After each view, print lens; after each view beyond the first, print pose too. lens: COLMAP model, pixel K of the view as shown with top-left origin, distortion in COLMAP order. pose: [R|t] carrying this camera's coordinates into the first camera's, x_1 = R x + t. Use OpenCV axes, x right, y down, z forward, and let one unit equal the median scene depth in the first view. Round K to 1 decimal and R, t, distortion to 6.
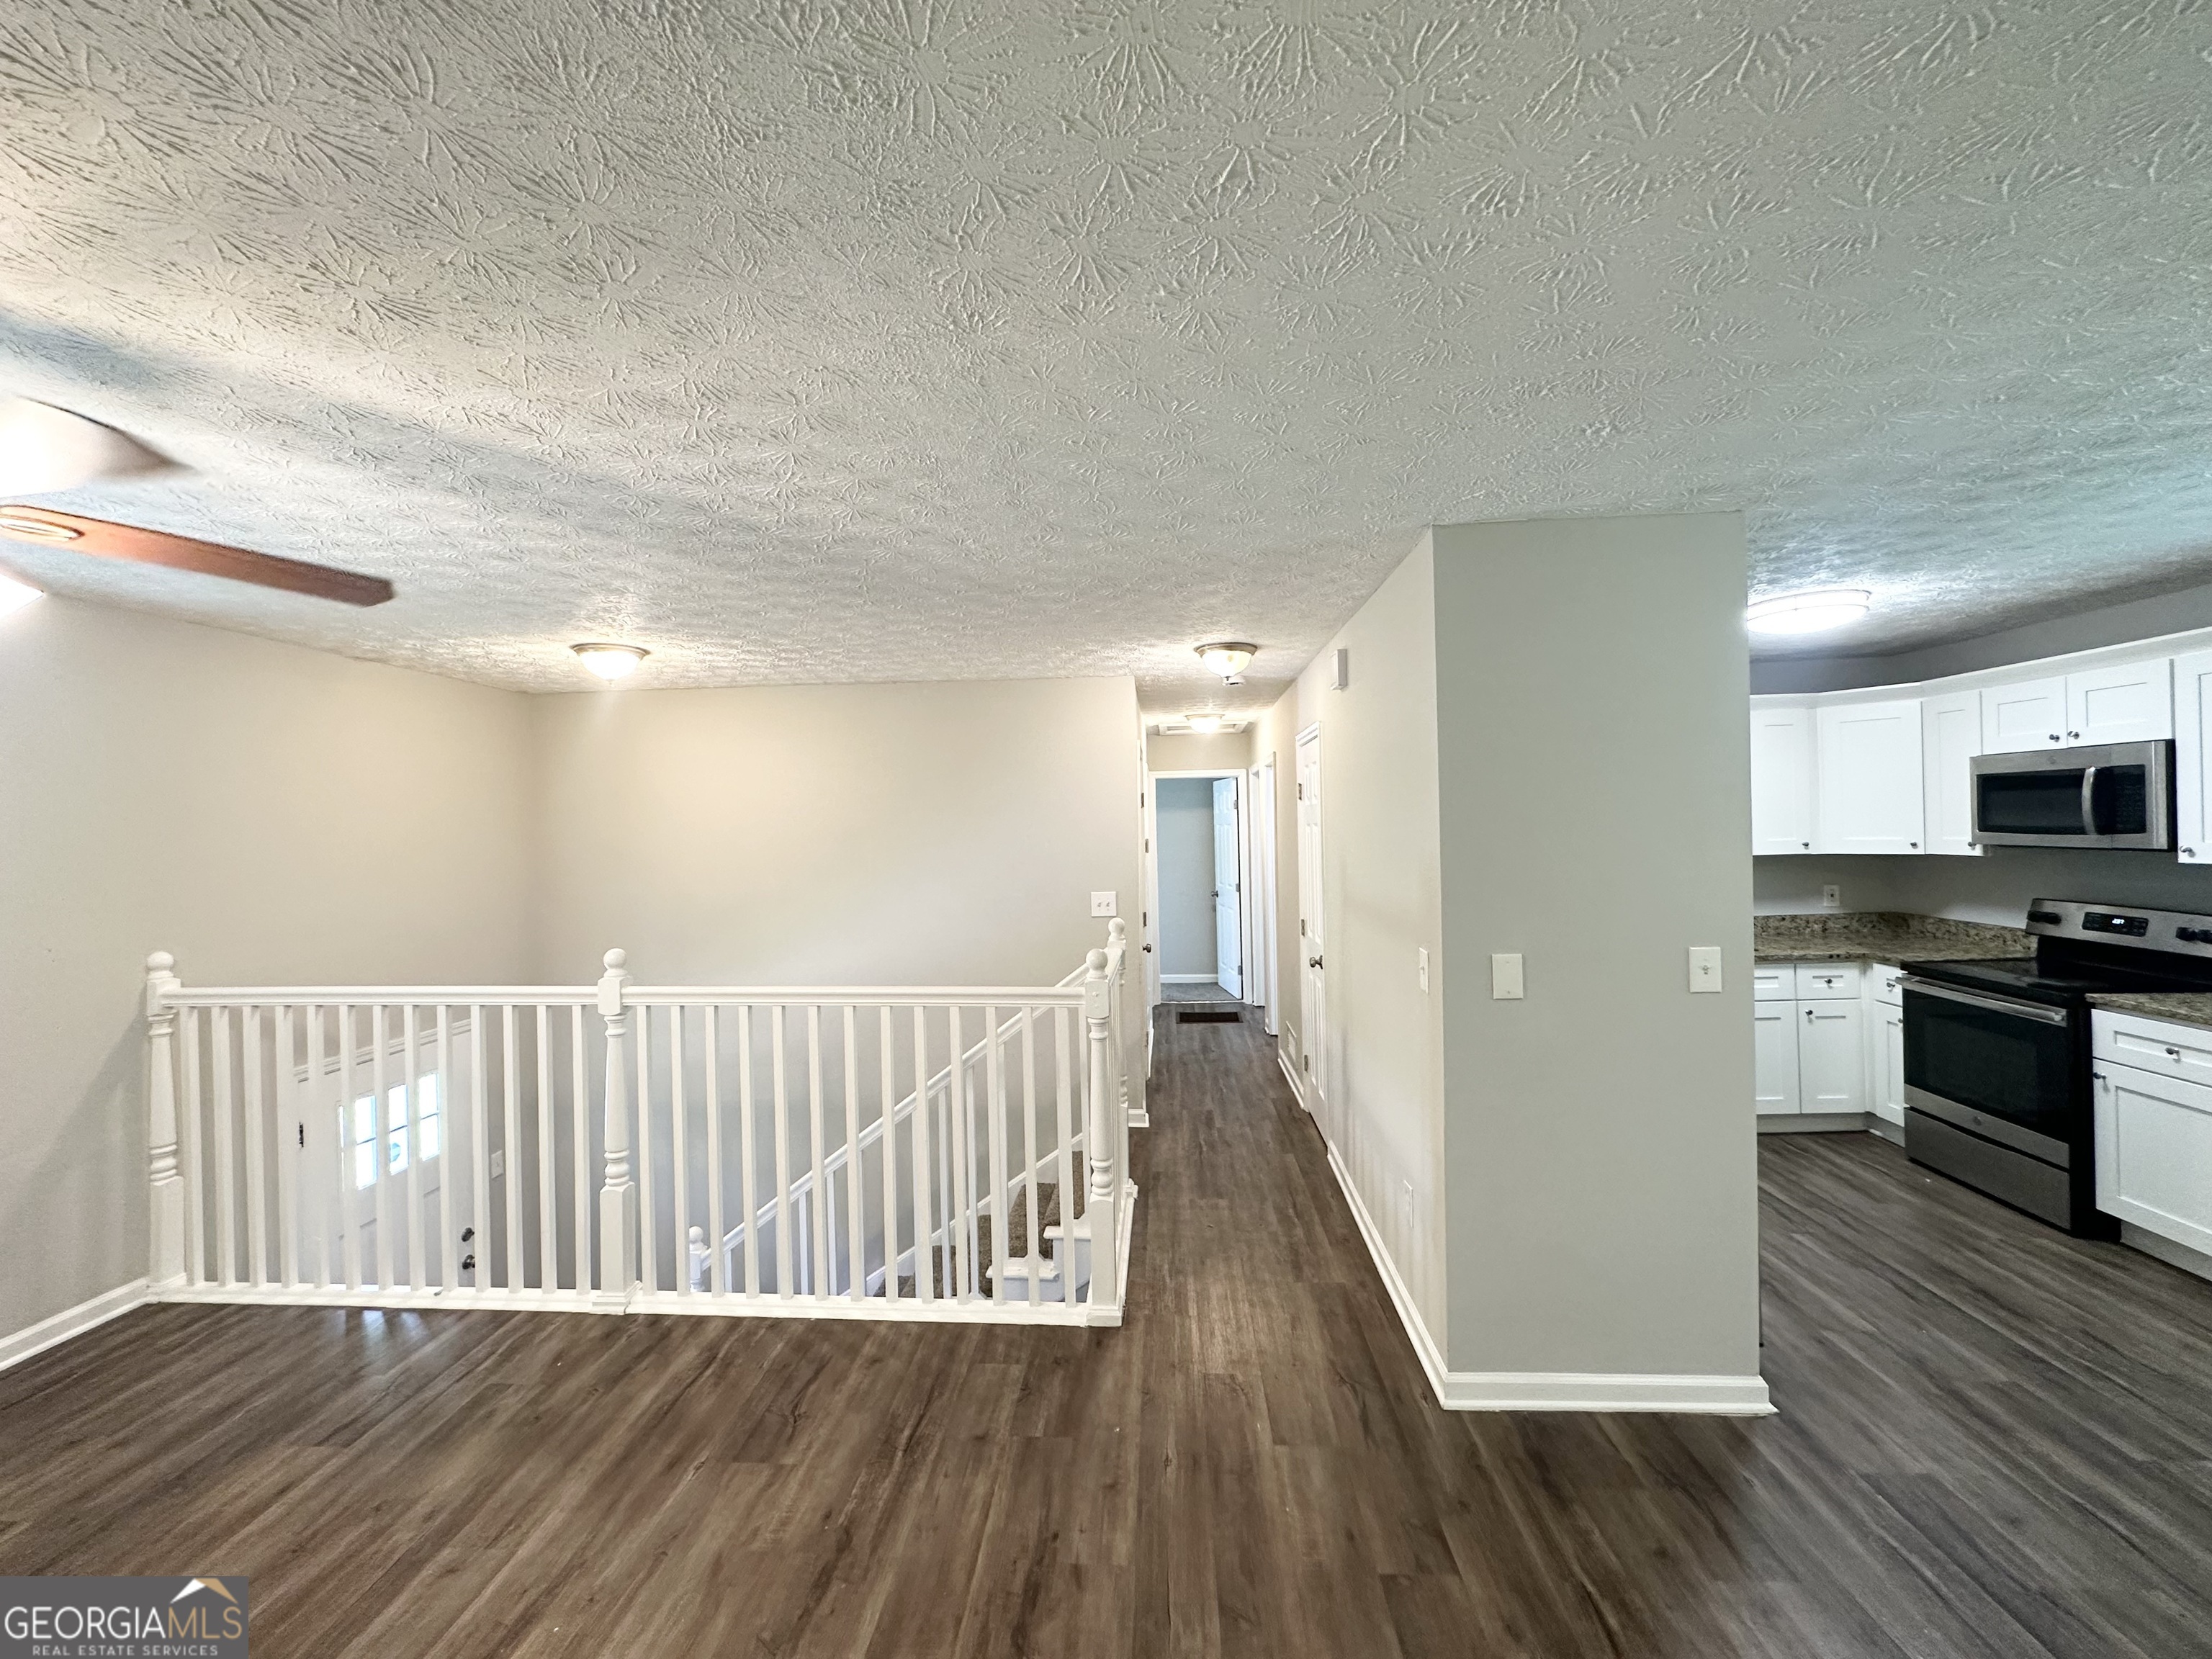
lens RADIAL K [[880.9, 0, 1105.5], [0, 880.9, 826.0], [0, 0, 1]] dist [-0.004107, 0.001019]
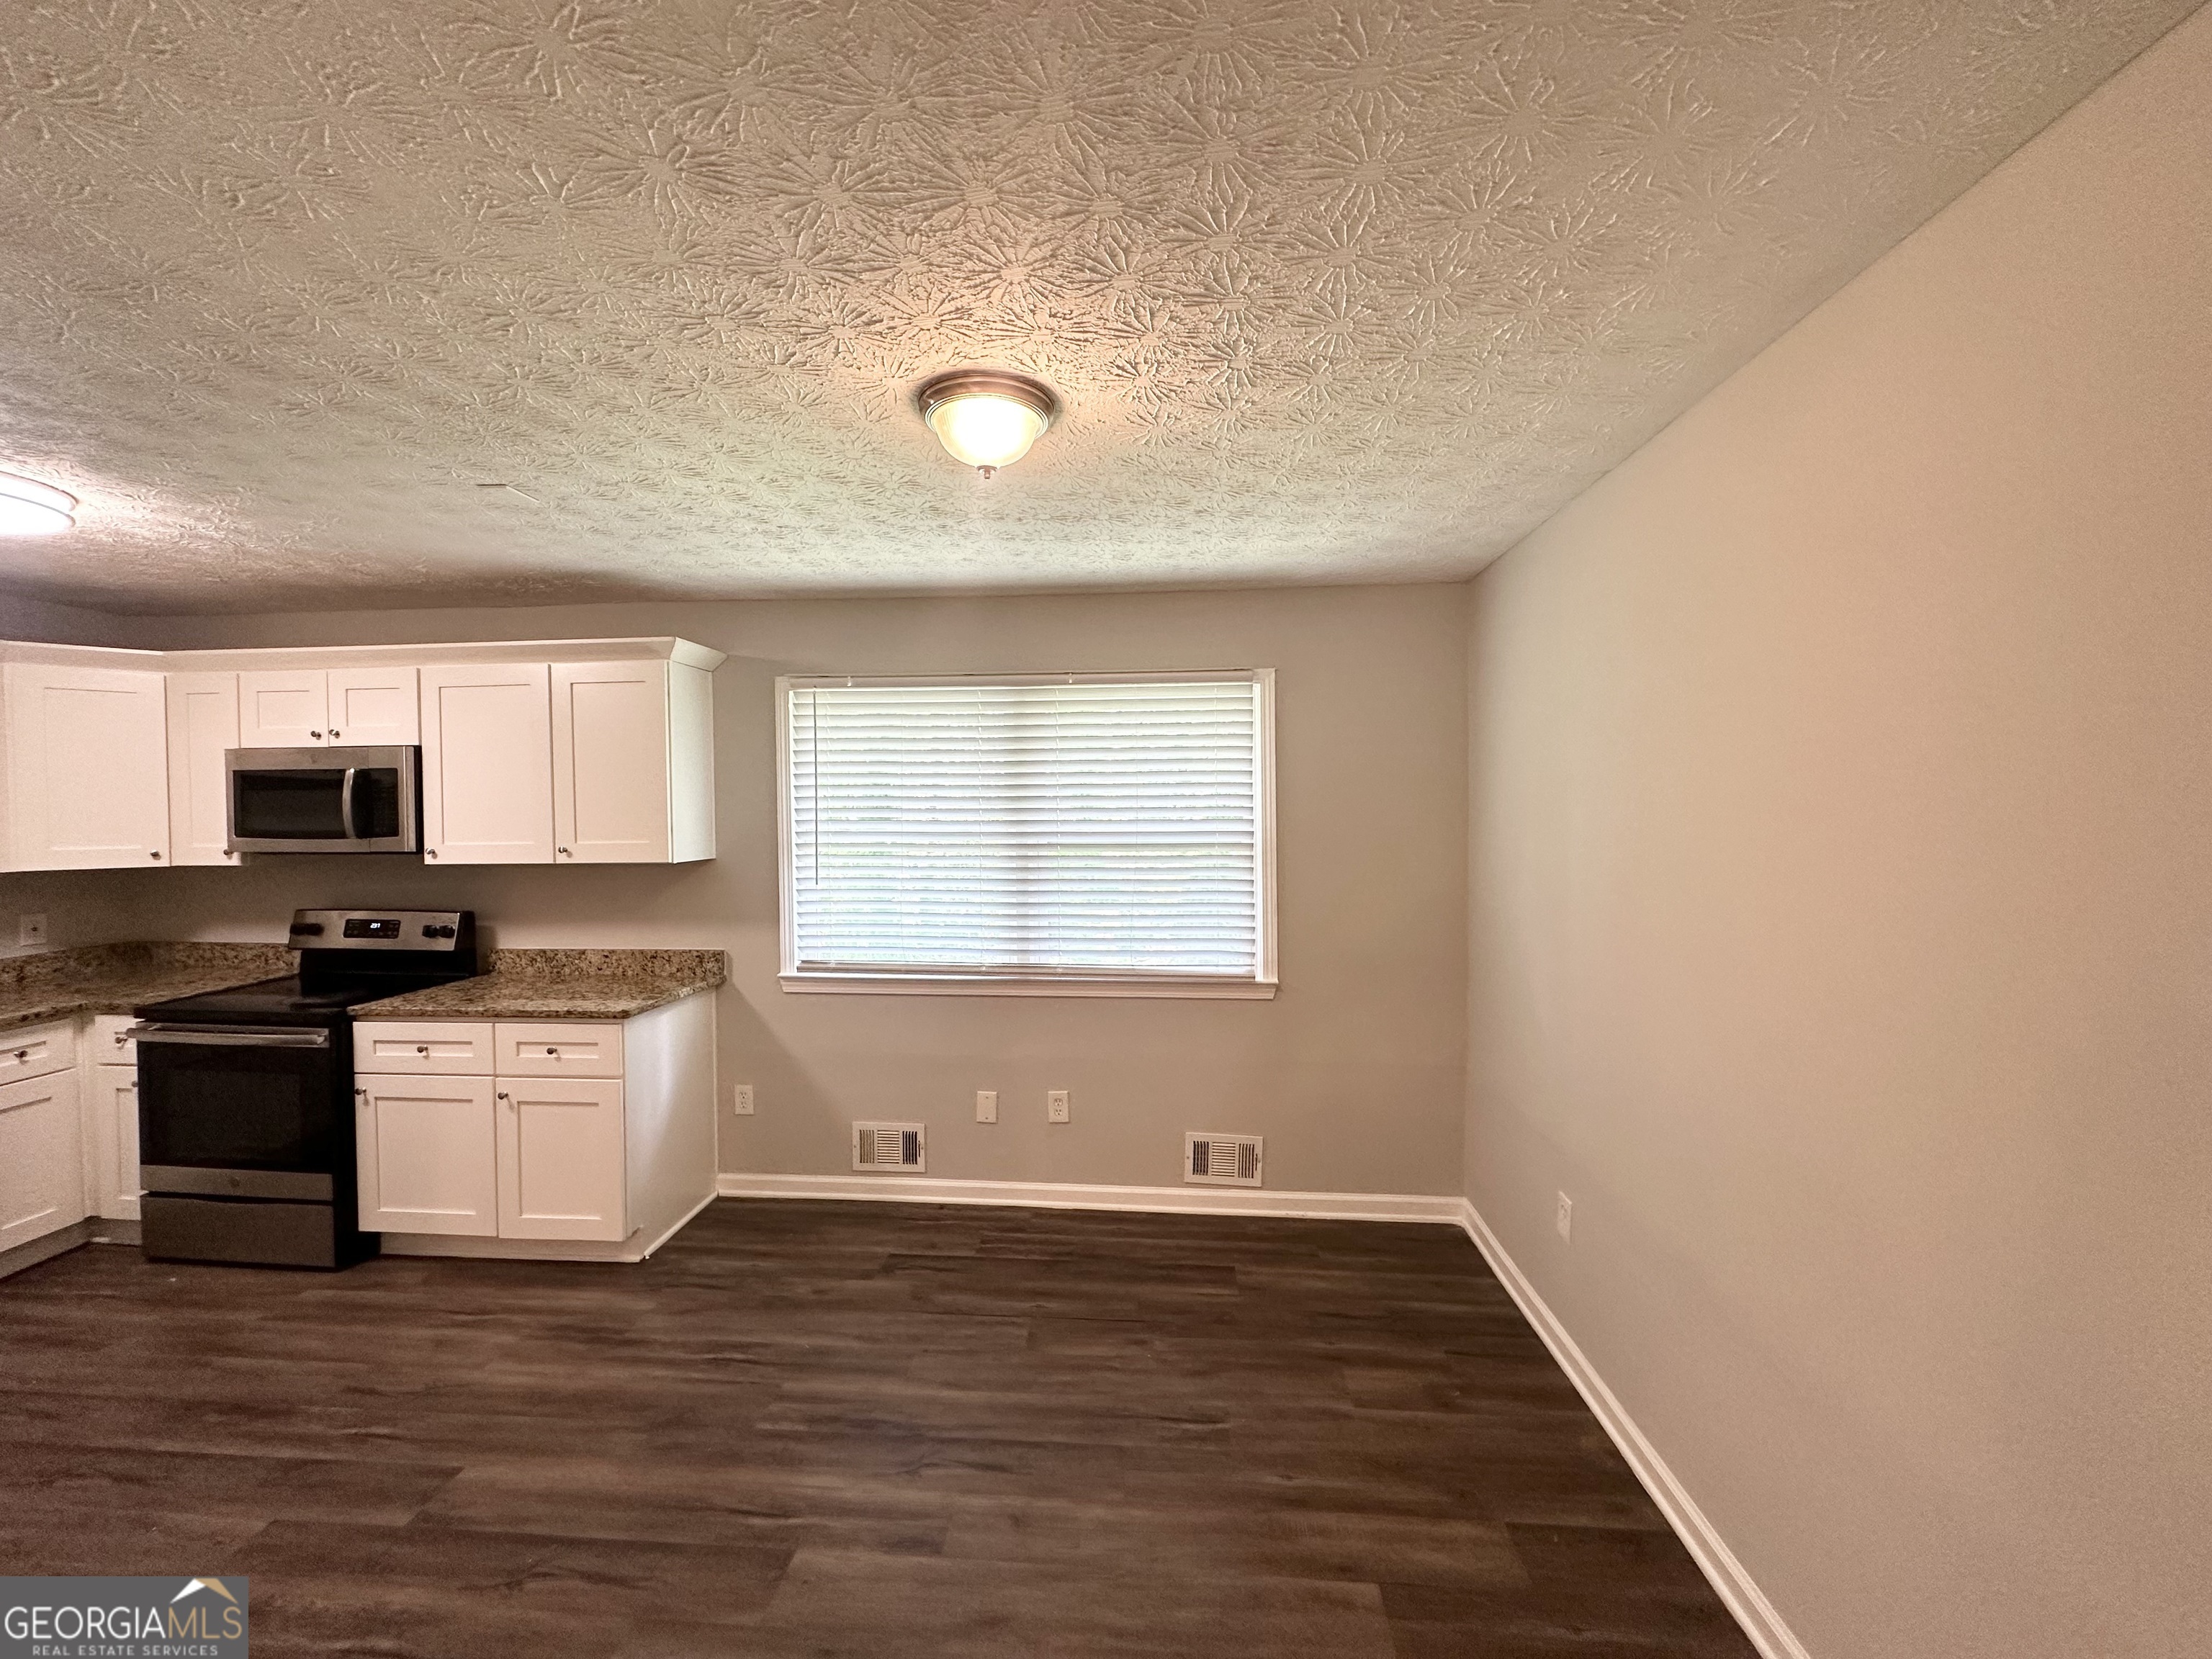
lens RADIAL K [[880.9, 0, 1105.5], [0, 880.9, 826.0], [0, 0, 1]] dist [-0.004107, 0.001019]
pose [[0.016498, 0.003735, 0.999857, 0.186072], [0.007821, 0.999962, -0.003864, 0.006523], [-0.999833, 0.007884, 0.016468, 0.168870]]
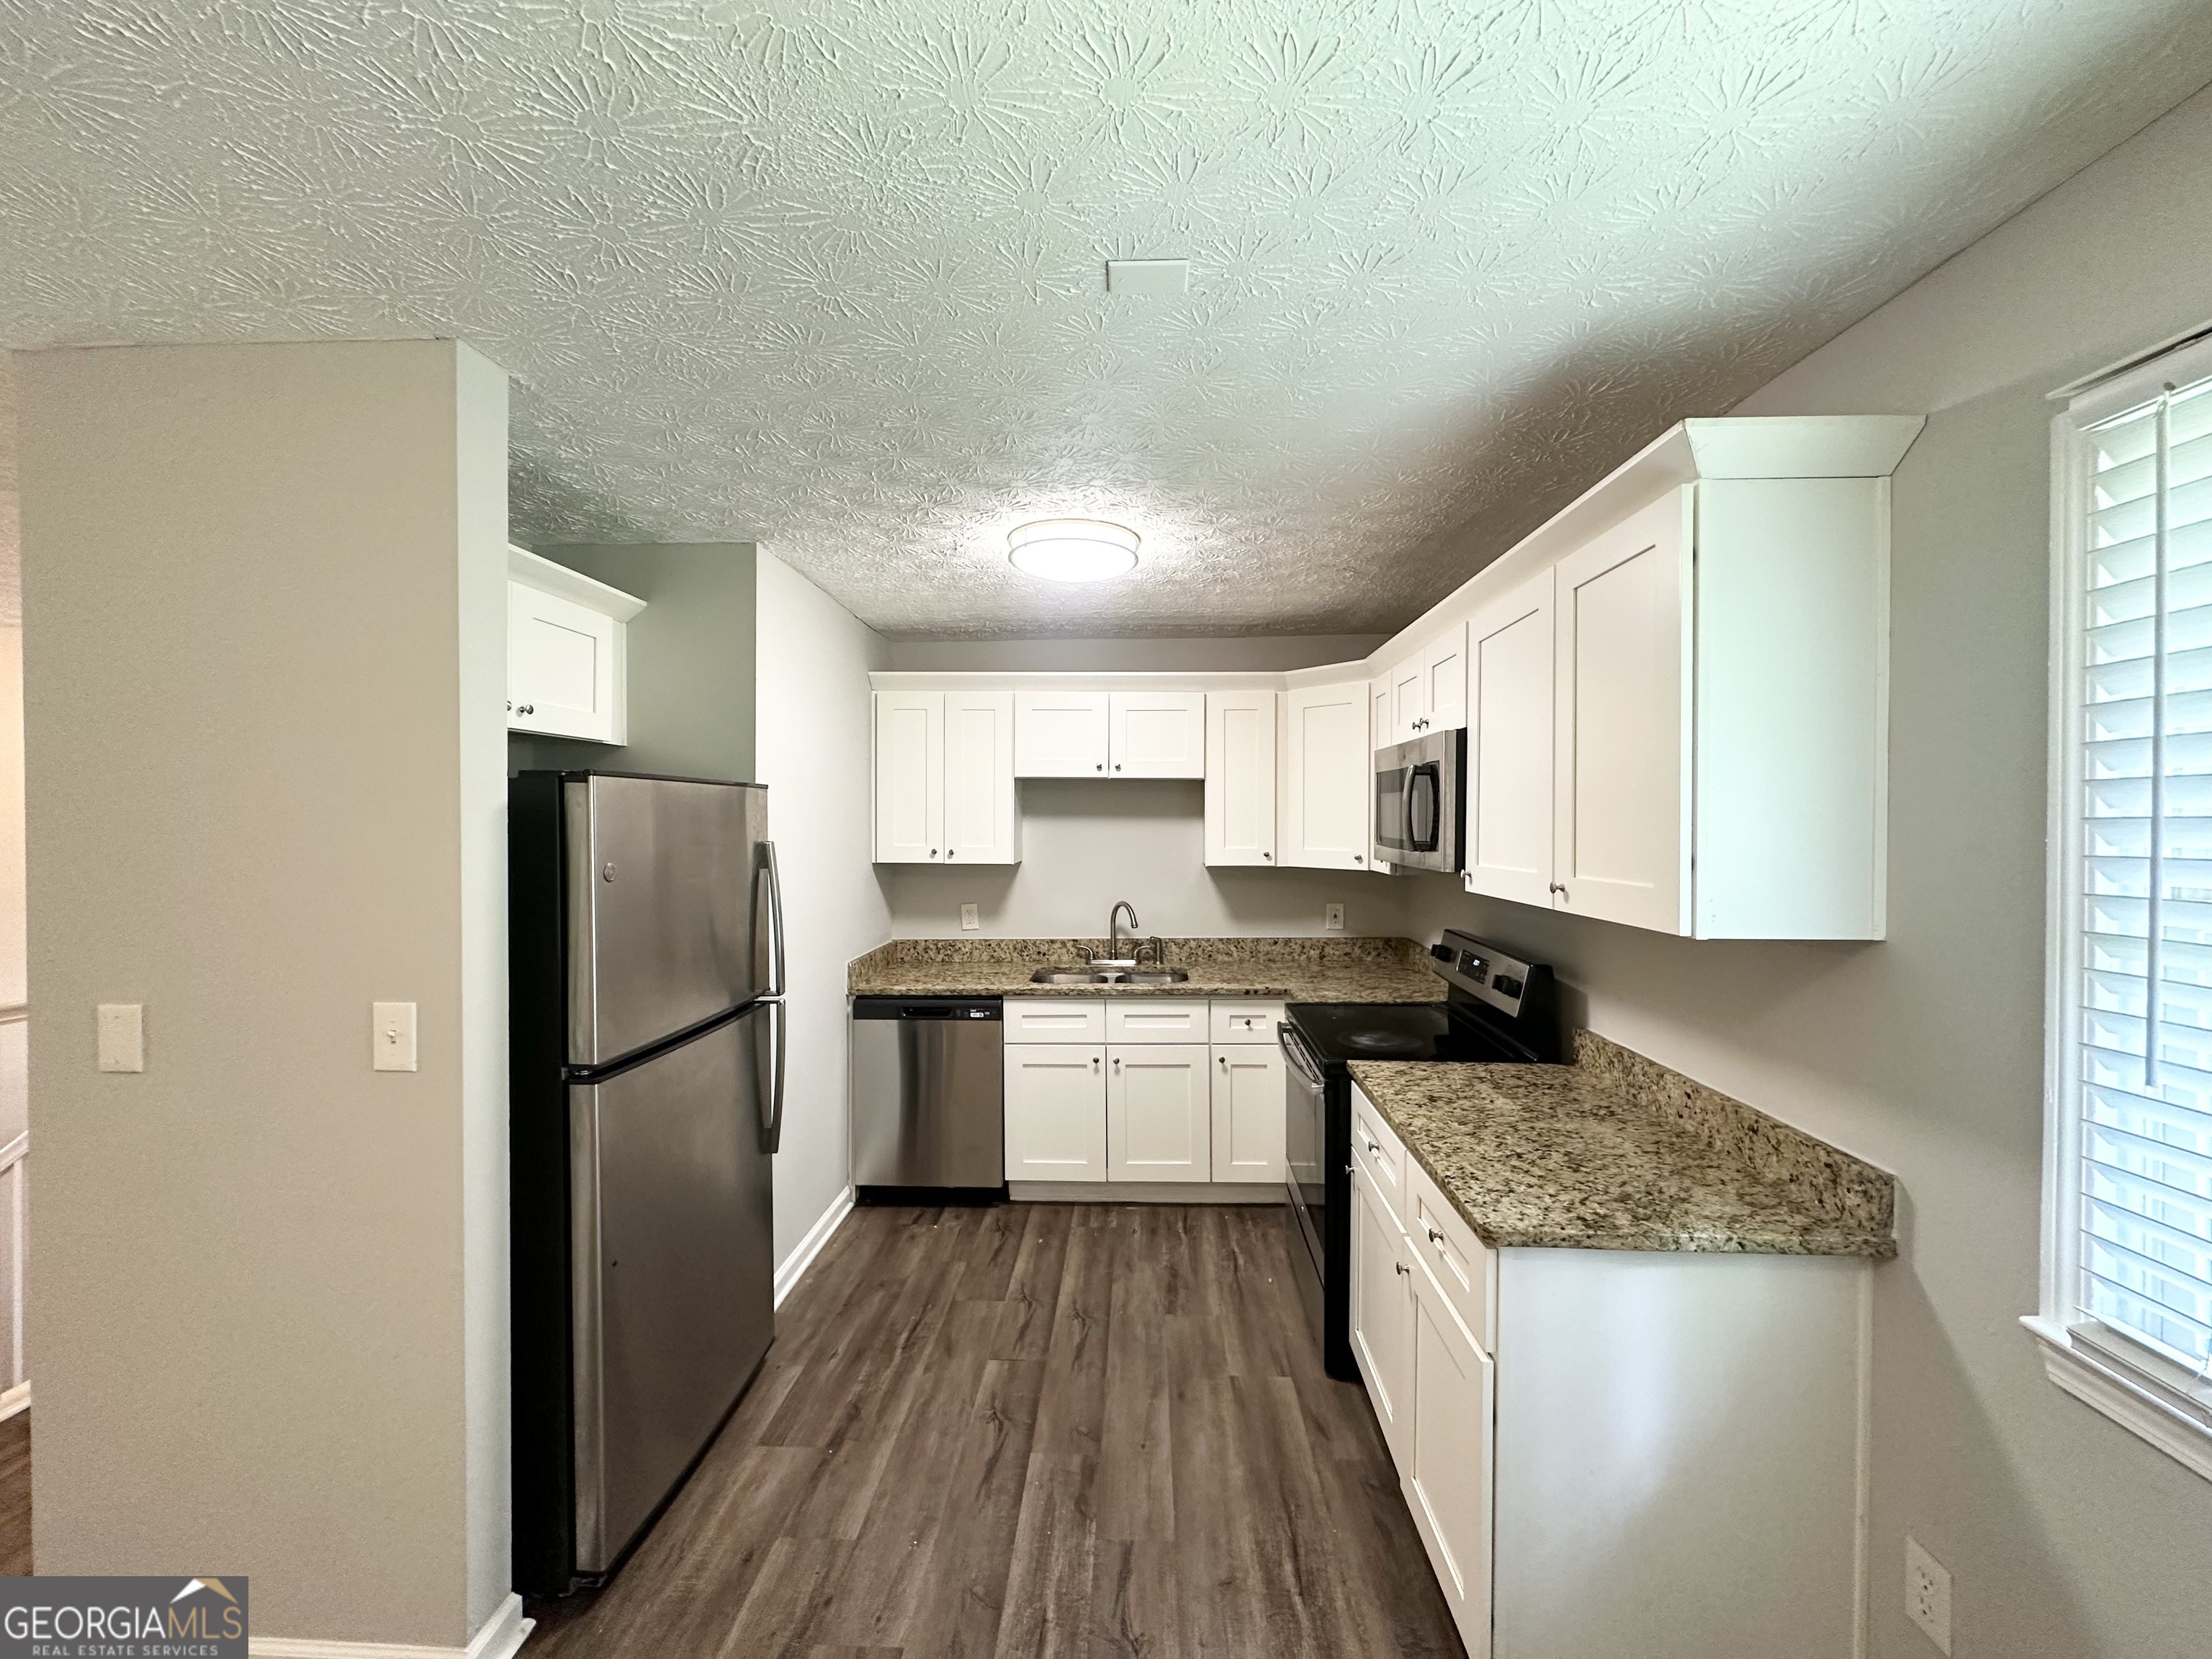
lens RADIAL K [[880.2, 0, 1104.9], [0, 880.2, 824.6], [0, 0, 1]] dist [0.002124, 0.000442]
pose [[0.999504, 0.025863, 0.017962, 0.882183], [-0.025961, 0.999649, 0.005238, -0.011518], [-0.017821, -0.005702, 0.999825, 0.238802]]
